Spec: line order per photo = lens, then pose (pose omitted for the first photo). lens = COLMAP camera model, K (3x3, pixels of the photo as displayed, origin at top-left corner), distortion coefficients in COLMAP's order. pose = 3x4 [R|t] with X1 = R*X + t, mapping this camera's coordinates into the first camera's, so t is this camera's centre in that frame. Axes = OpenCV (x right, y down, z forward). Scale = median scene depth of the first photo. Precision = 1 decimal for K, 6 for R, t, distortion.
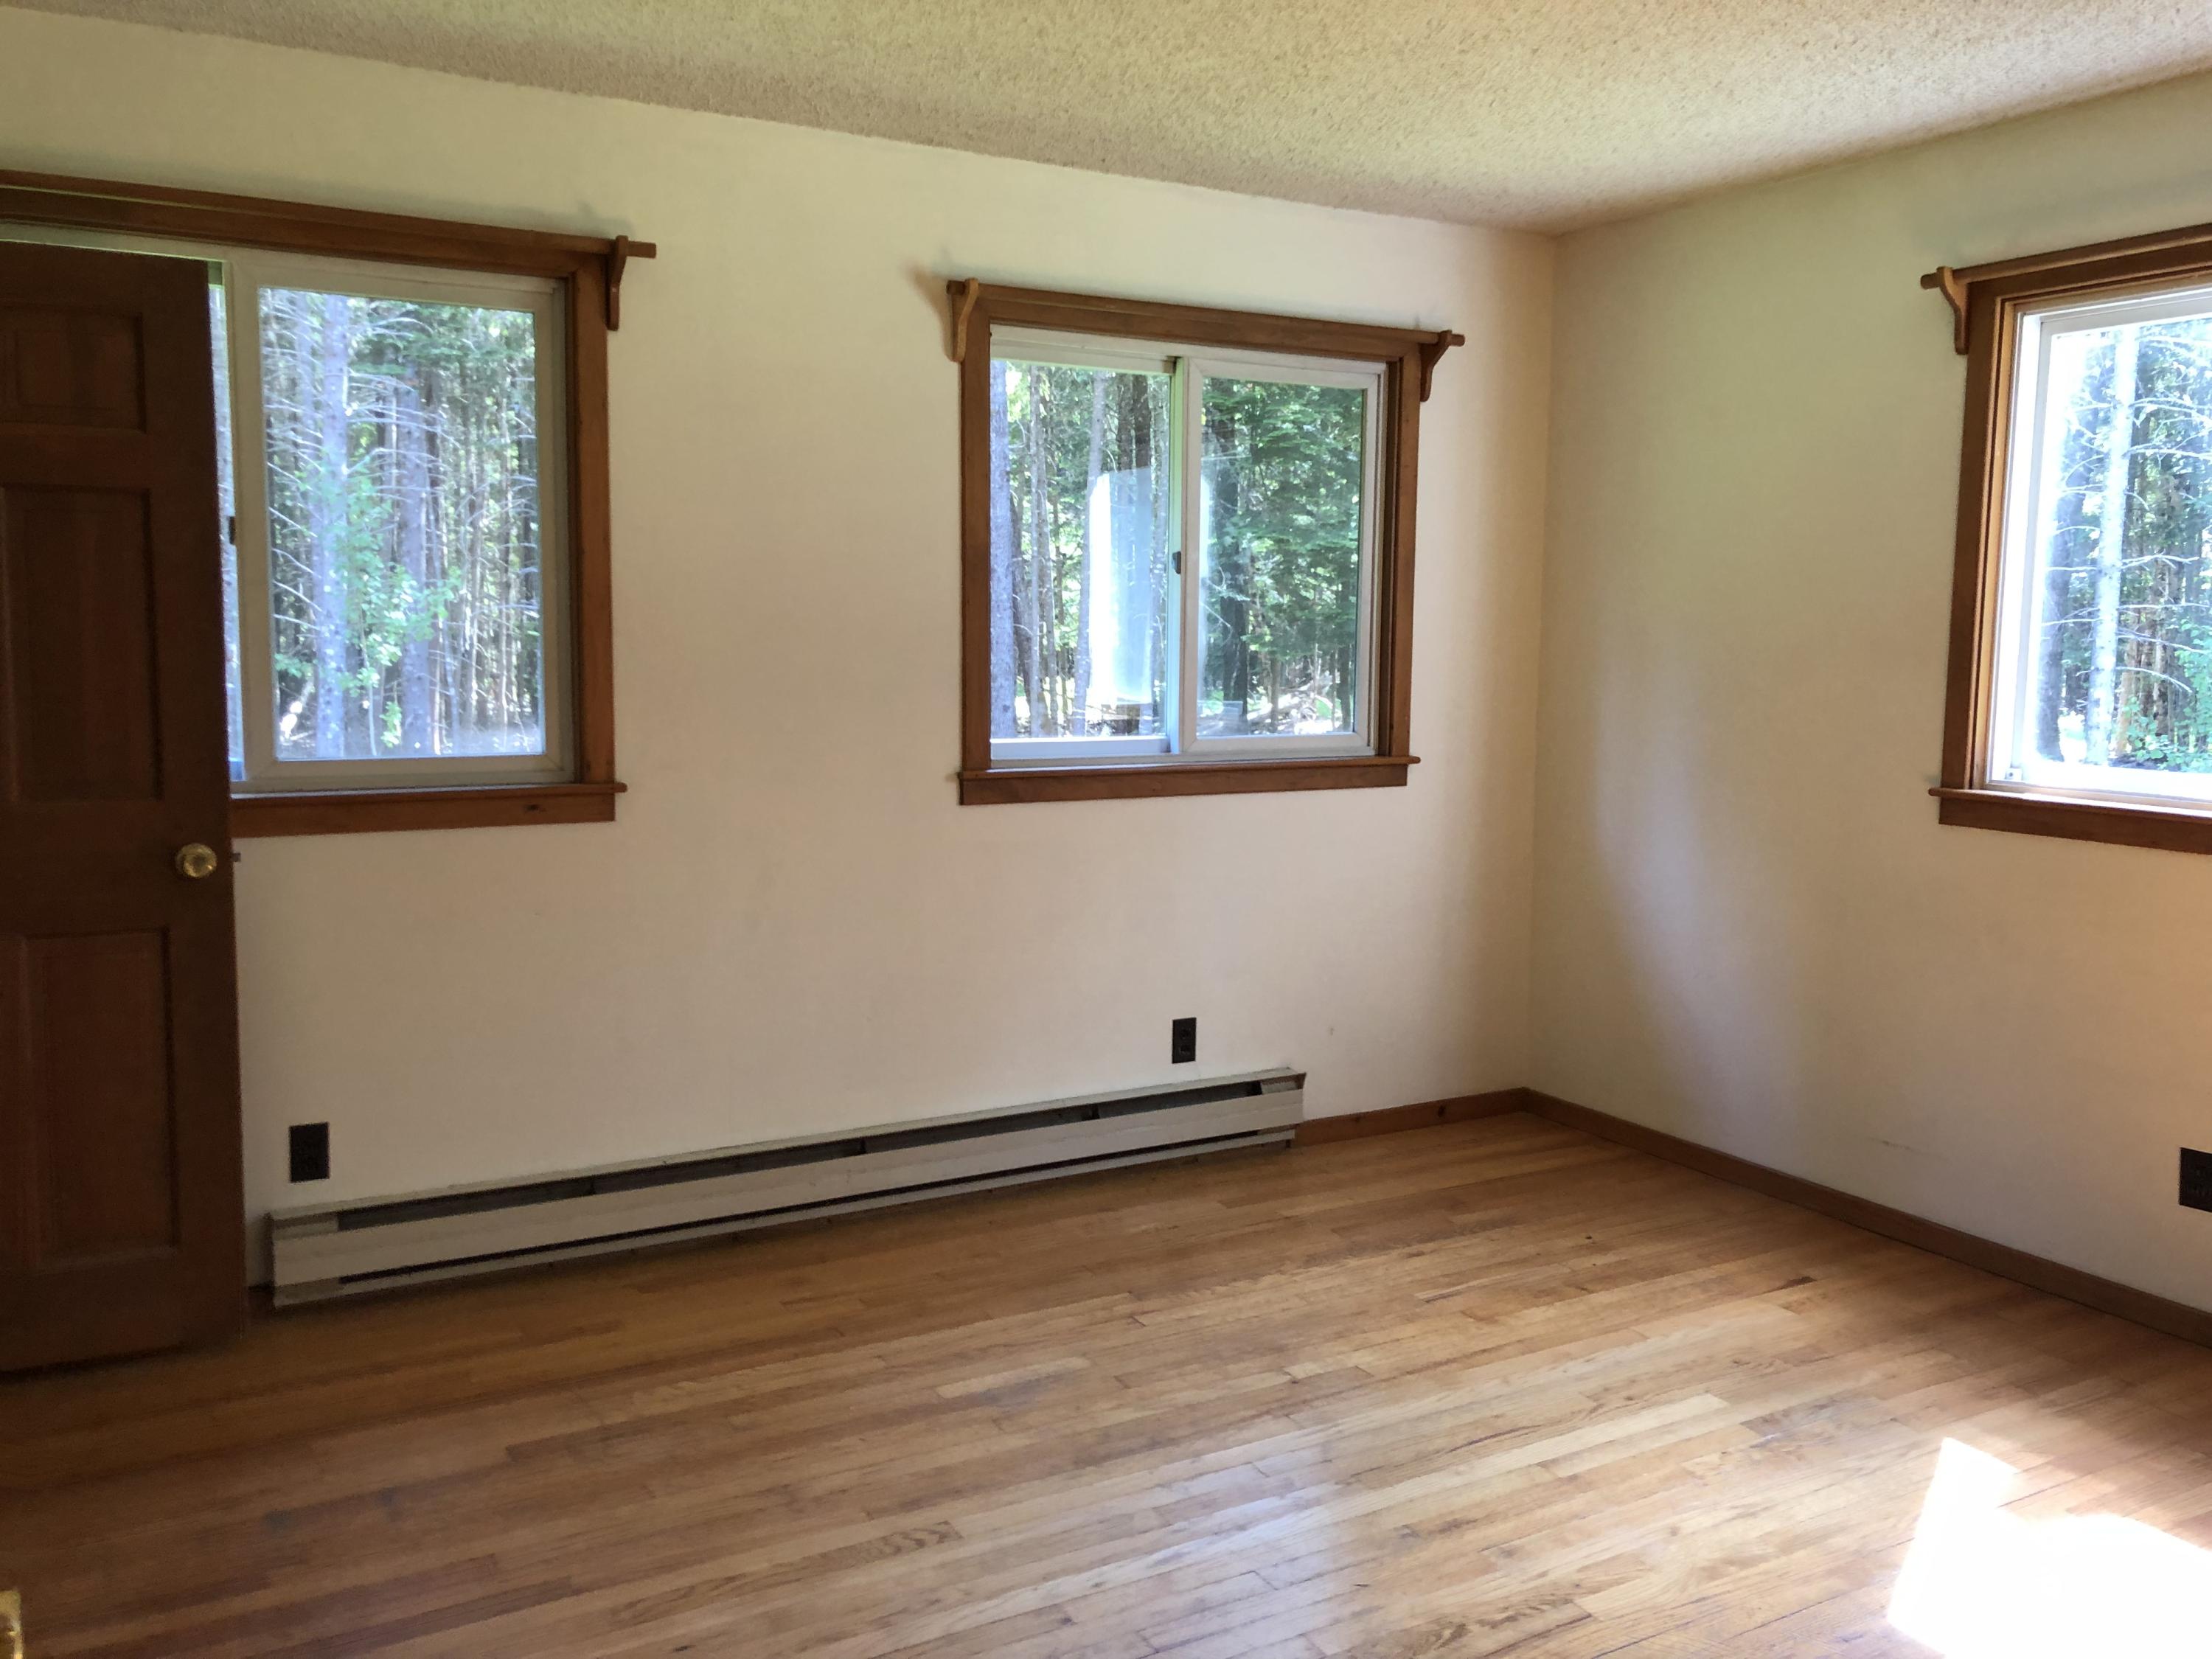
lens RADIAL K [[1810.8, 0, 1105.4], [0, 1810.8, 811.9], [0, 0, 1]] dist [0.063560, -0.012769]
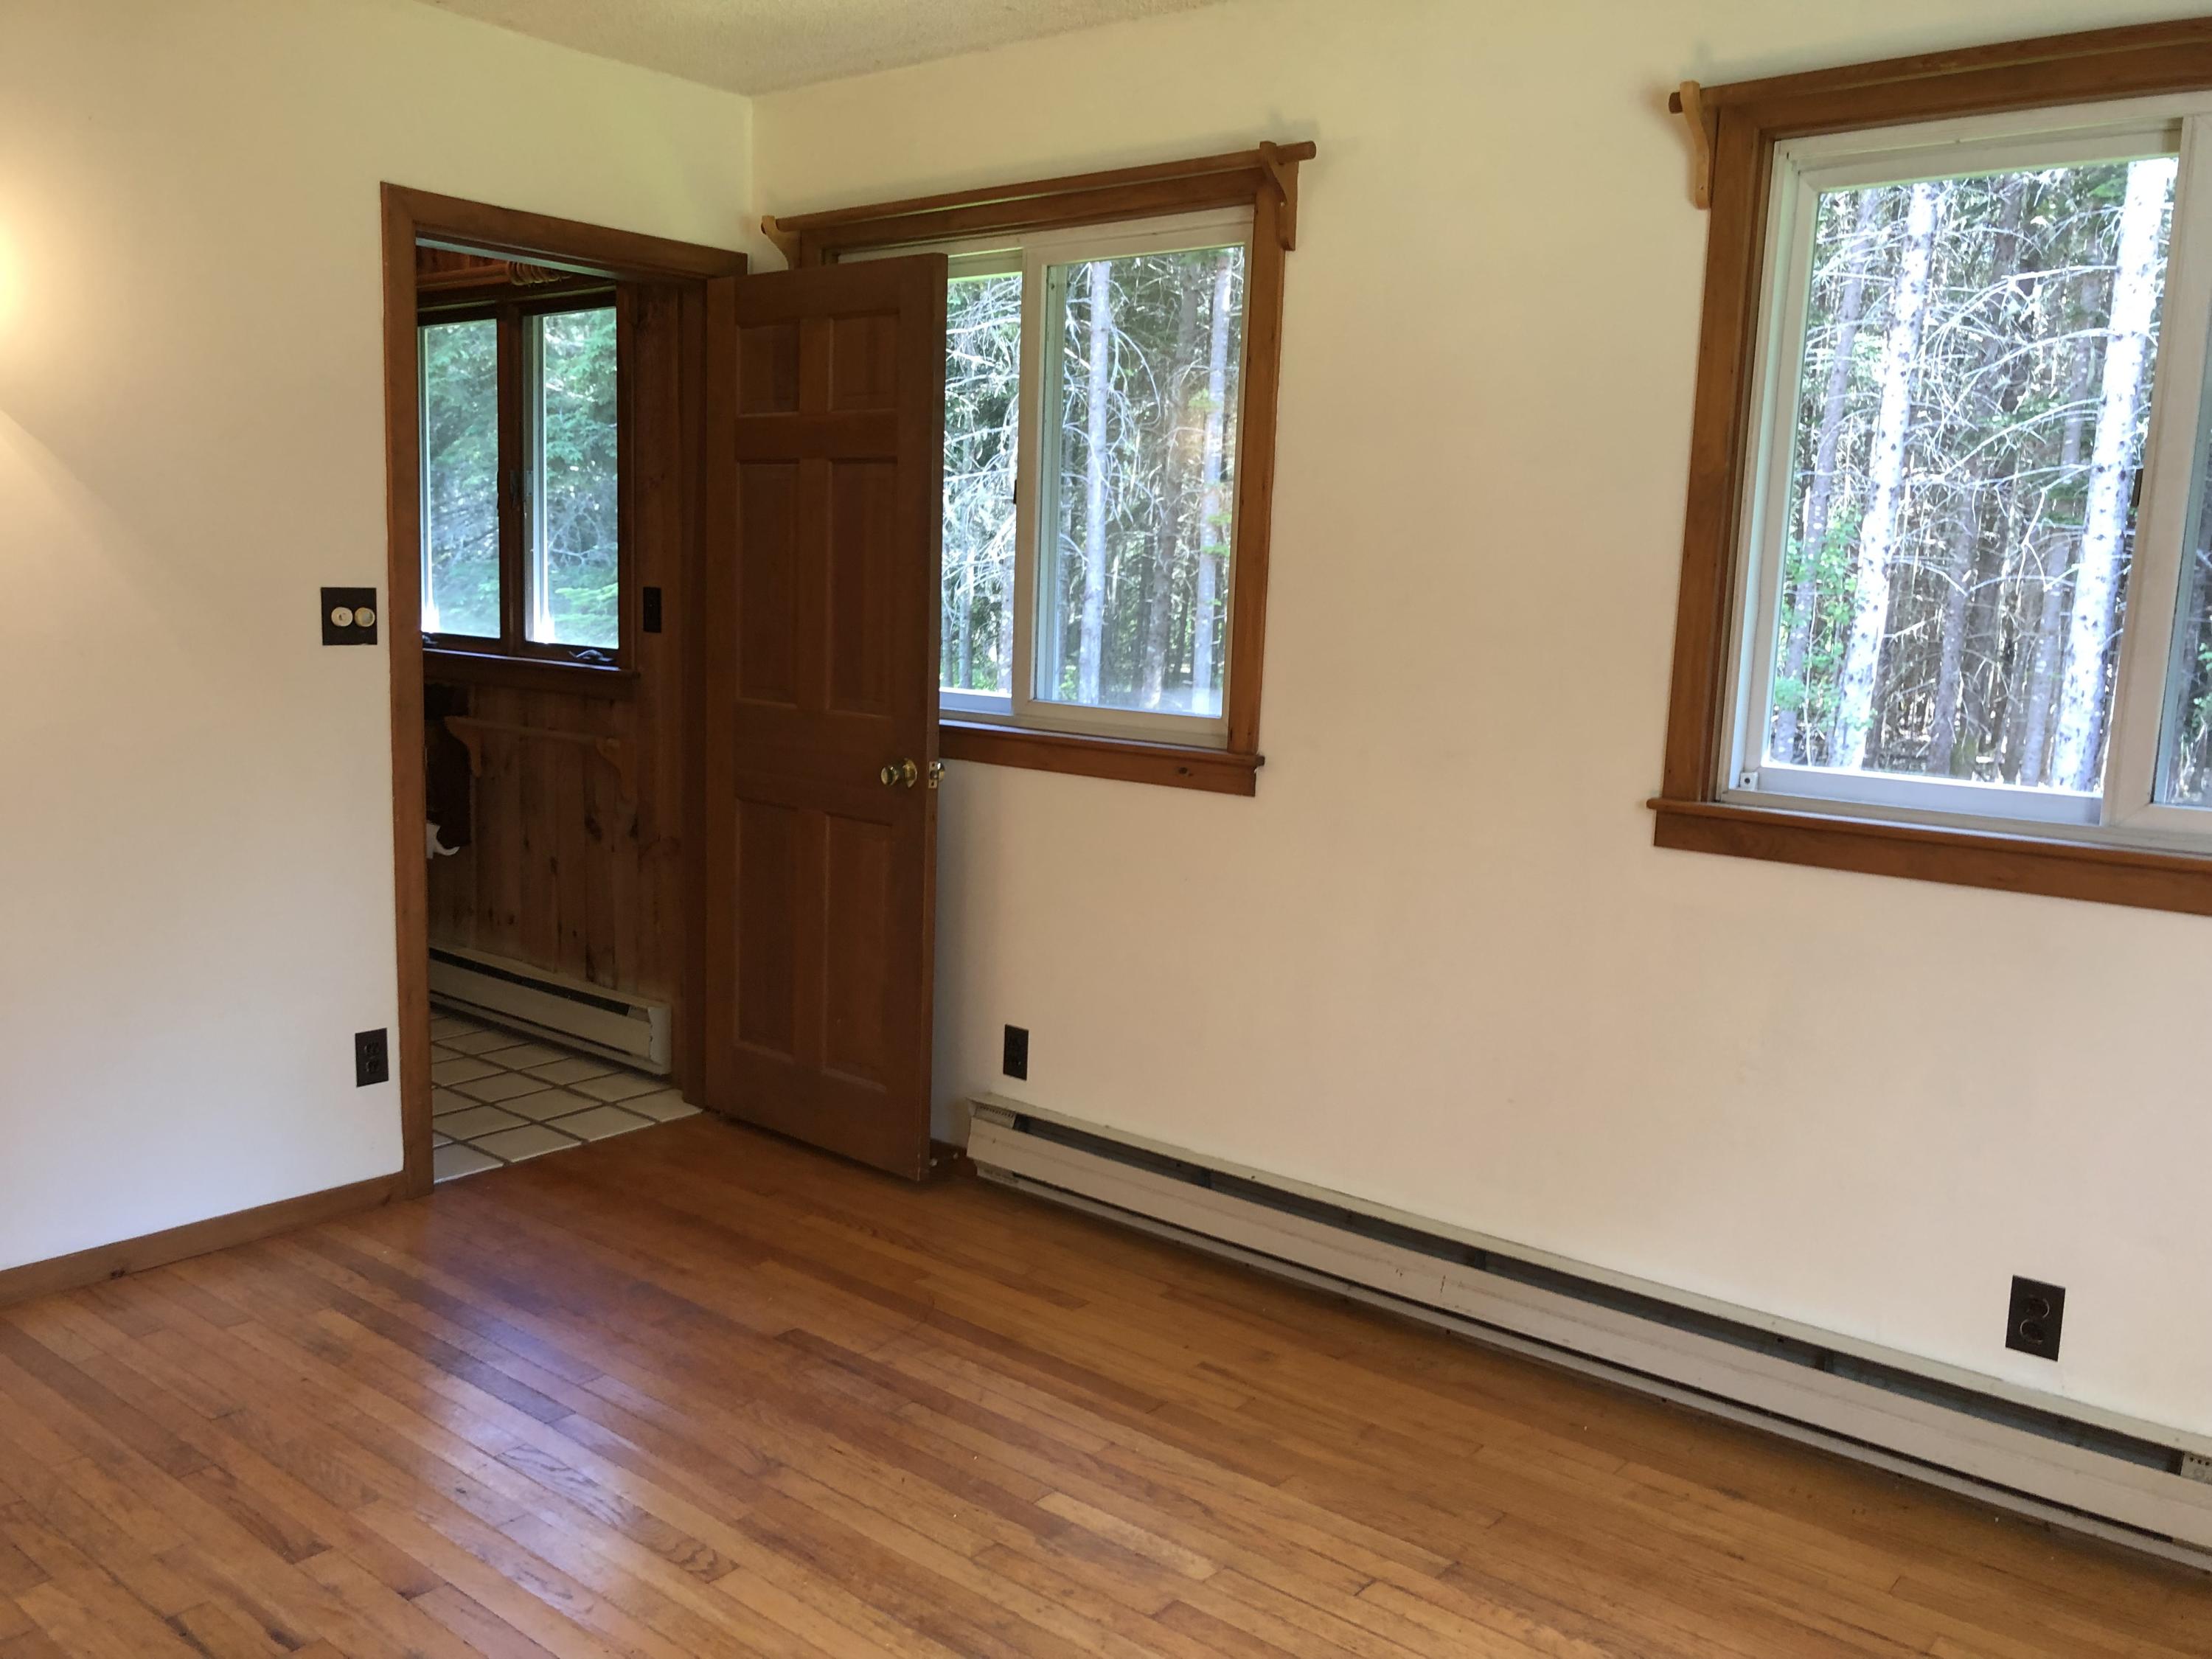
lens RADIAL K [[1810.8, 0, 1104.6], [0, 1810.8, 847.1], [0, 0, 1]] dist [0.063560, -0.012769]
pose [[0.368323, 0.137638, -0.919453, 0.575402], [-0.133957, 0.986517, 0.094015, -0.048259], [0.919997, 0.088539, 0.381794, 0.614084]]
